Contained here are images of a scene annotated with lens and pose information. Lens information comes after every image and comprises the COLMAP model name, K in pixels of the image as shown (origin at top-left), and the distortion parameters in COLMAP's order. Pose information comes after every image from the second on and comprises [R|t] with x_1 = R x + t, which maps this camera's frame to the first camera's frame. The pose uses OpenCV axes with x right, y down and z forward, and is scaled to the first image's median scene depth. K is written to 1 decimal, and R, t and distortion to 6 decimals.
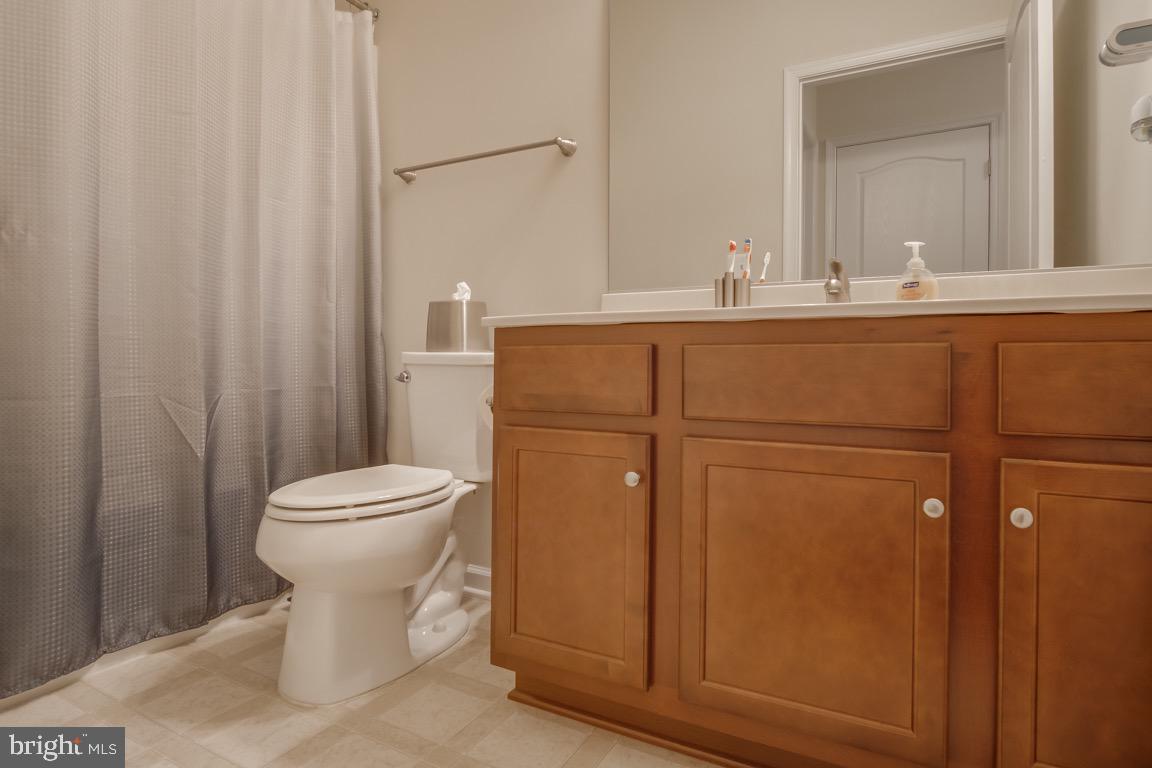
lens RADIAL K [[623.1, 0, 575.9], [0, 623.1, 382.1], [0, 0, 1]] dist [-0.024413, 0.002881]
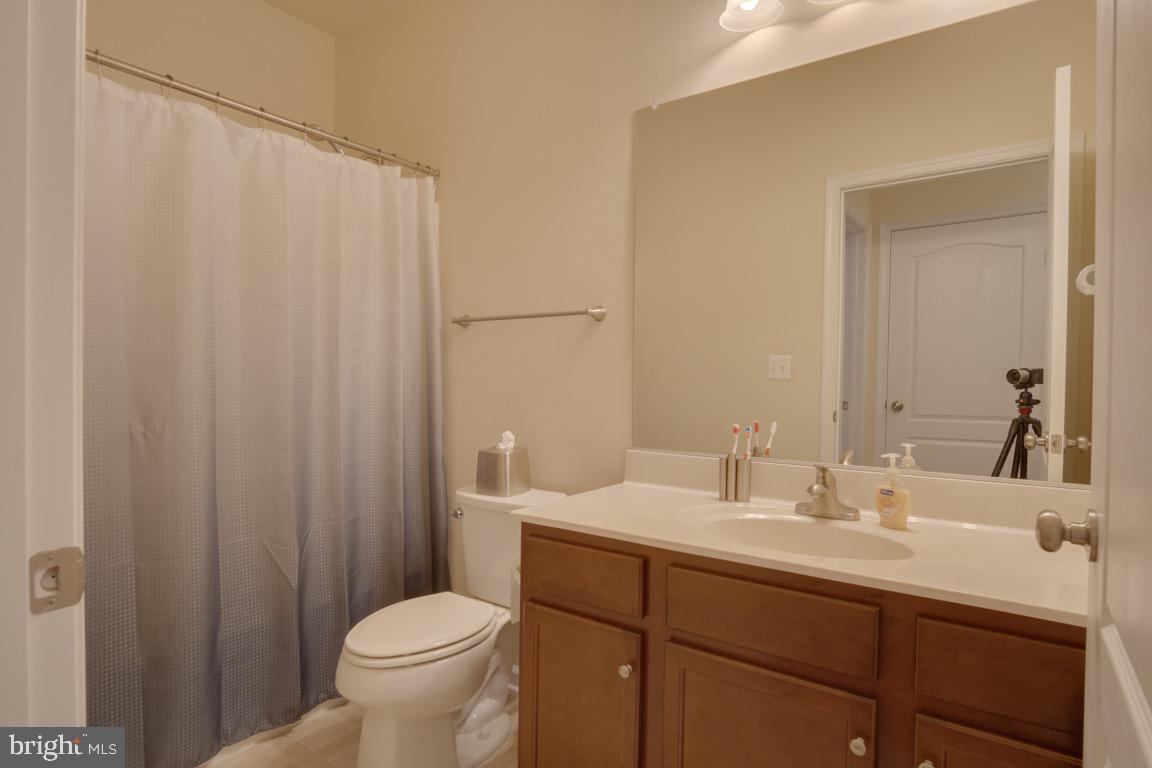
lens RADIAL K [[625.6, 0, 576.5], [0, 625.6, 389.4], [0, 0, 1]] dist [-0.018574, -0.000772]
pose [[0.991252, 0.006523, -0.131825, 0.107633], [-0.003765, 0.999769, 0.021161, -0.292495], [0.131932, -0.020480, 0.991047, -0.142928]]
